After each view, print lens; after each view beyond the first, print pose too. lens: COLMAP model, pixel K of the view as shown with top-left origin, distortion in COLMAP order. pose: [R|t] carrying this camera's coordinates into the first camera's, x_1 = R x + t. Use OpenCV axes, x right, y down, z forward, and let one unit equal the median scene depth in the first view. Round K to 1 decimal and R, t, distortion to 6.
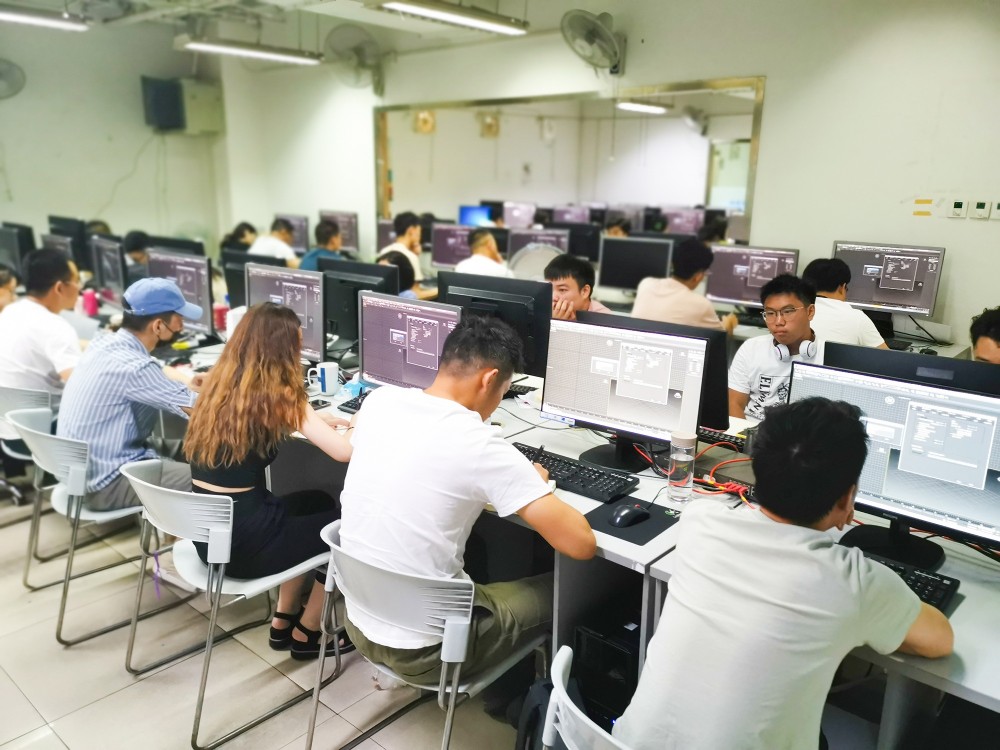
lens RADIAL K [[777.4, 0, 525.2], [0, 777.4, 375.4], [0, 0, 1]] dist [0.085213, -0.119102]
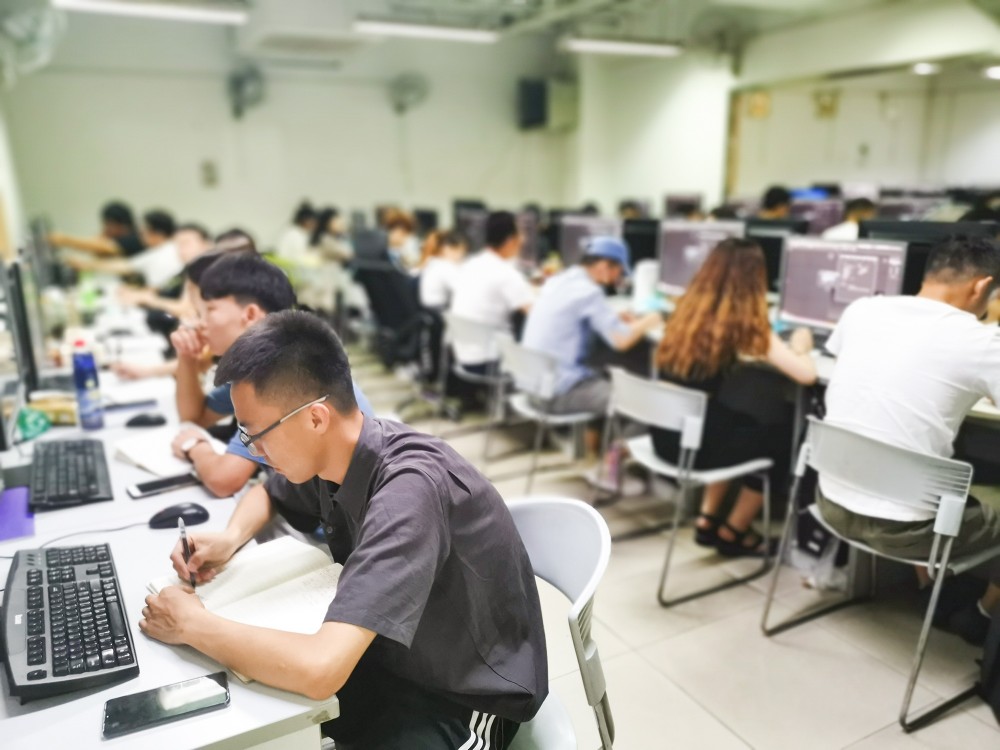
lens RADIAL K [[777.4, 0, 525.2], [0, 777.4, 375.4], [0, 0, 1]] dist [0.085213, -0.119102]
pose [[0.935906, 0.055425, -0.347862, -0.179133], [-0.055178, 0.998420, 0.010623, 0.107099], [0.347902, 0.009252, 0.937485, -0.159061]]
